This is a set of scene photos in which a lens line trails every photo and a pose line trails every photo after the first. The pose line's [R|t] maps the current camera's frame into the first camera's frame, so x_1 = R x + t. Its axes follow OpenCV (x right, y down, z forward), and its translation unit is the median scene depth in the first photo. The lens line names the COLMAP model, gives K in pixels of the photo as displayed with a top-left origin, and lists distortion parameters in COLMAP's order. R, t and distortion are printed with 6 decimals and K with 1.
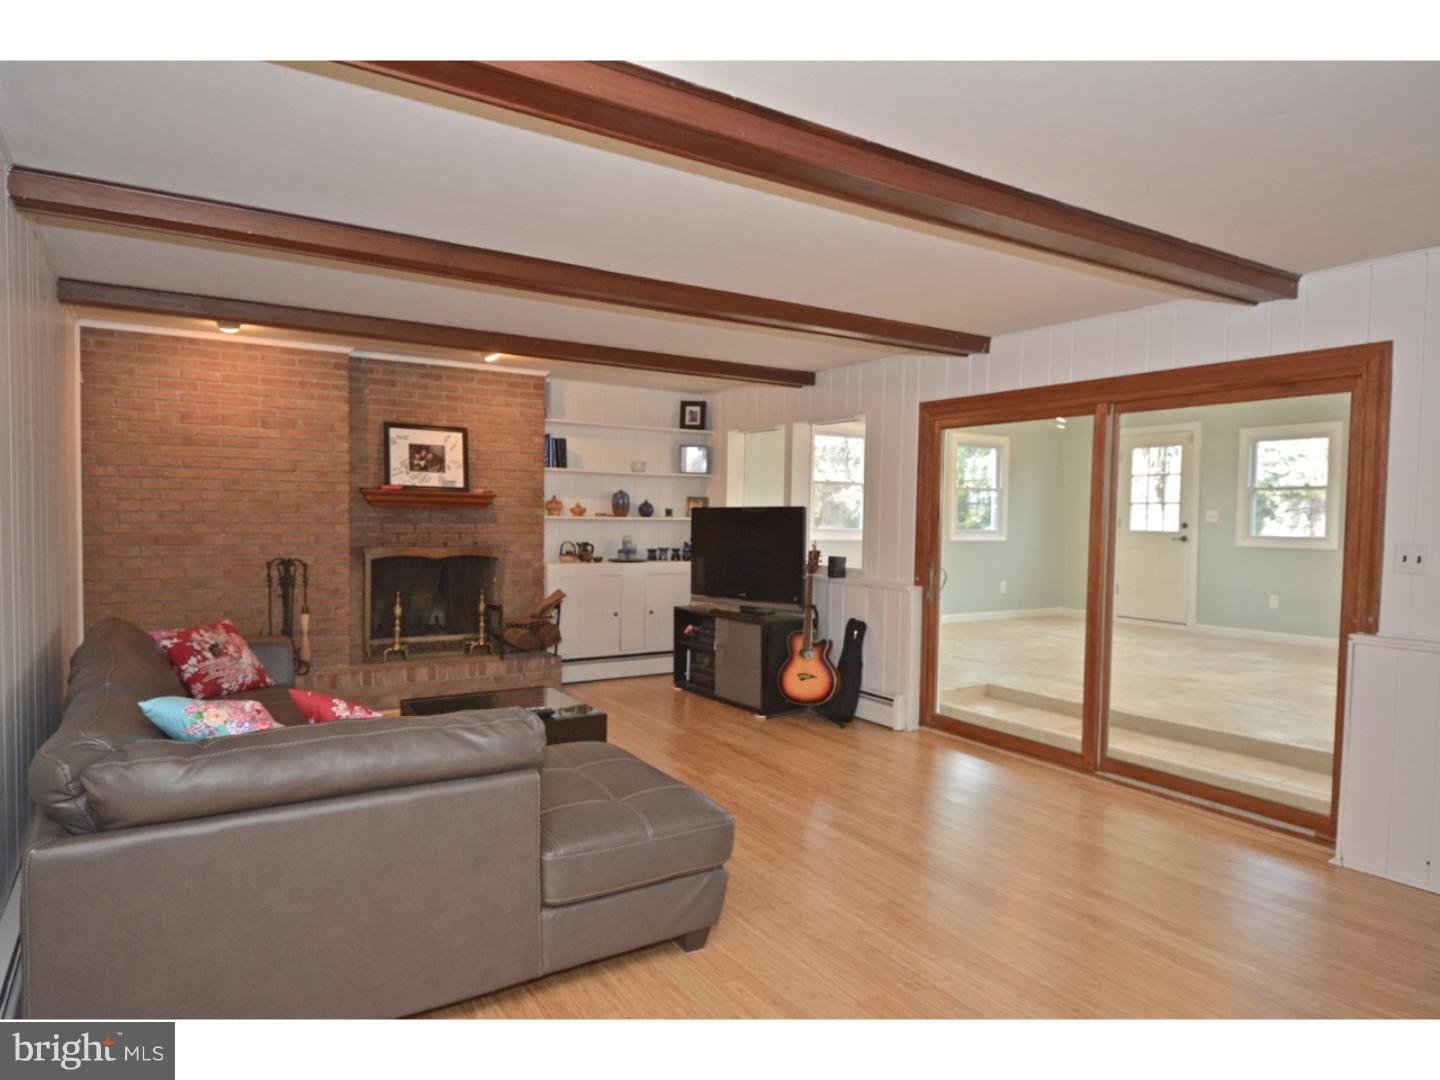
lens RADIAL K [[871.0, 0, 717.2], [0, 871.0, 548.8], [0, 0, 1]] dist [0.007155, -0.004110]
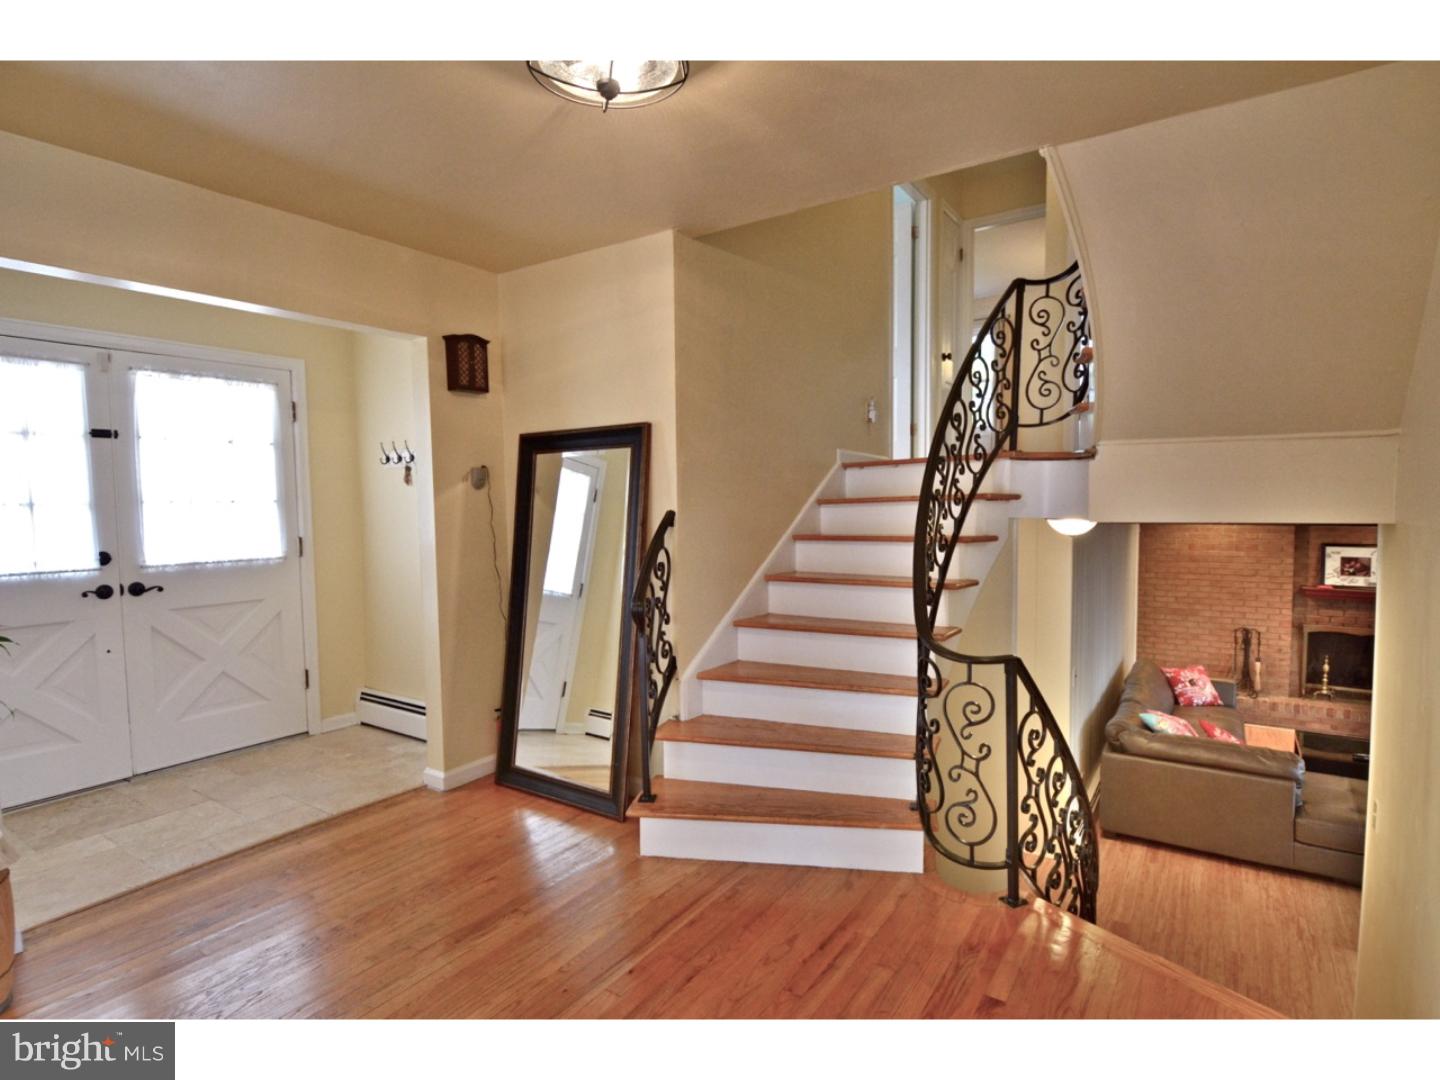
lens RADIAL K [[758.6, 0, 716.0], [0, 758.6, 544.6], [0, 0, 1]] dist [-0.005889, -0.005582]
pose [[0.394848, 0.038999, -0.917918, 0.441403], [-0.015733, 0.999239, 0.035687, -0.186791], [0.918612, 0.000351, 0.395161, -0.531776]]
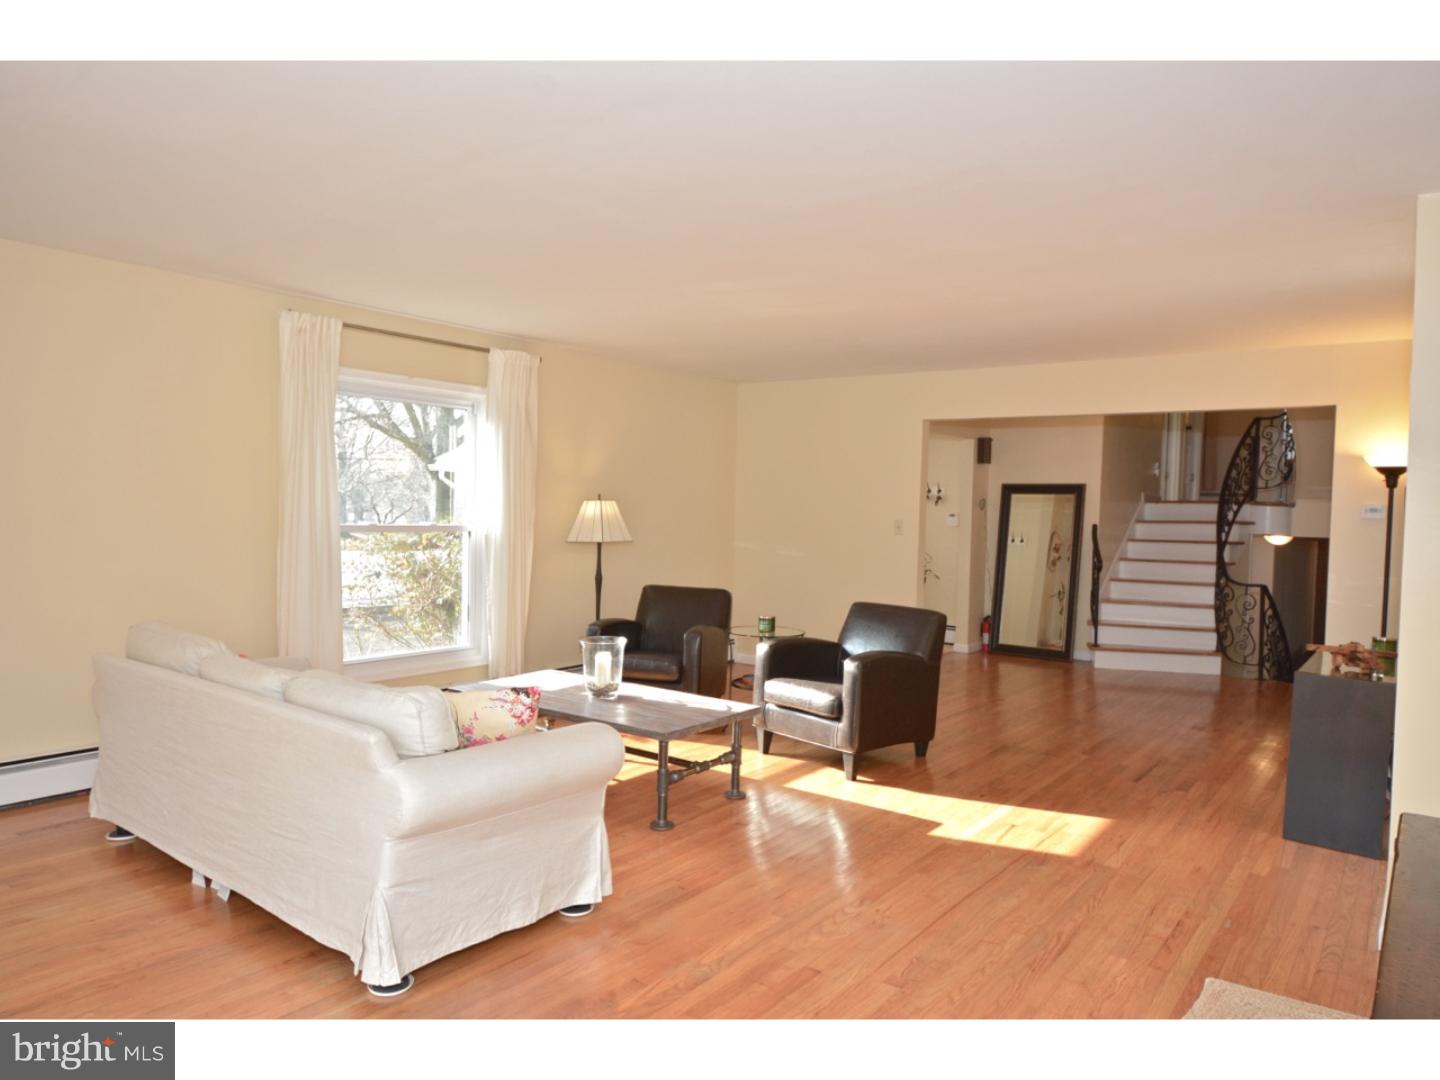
lens RADIAL K [[947.1, 0, 725.2], [0, 947.1, 543.0], [0, 0, 1]] dist [0.011139, -0.003007]
pose [[0.348006, 0.033524, -0.936893, 2.175667], [-0.052295, 0.998499, 0.016303, -0.106969], [0.936033, 0.043321, 0.349236, -2.756856]]
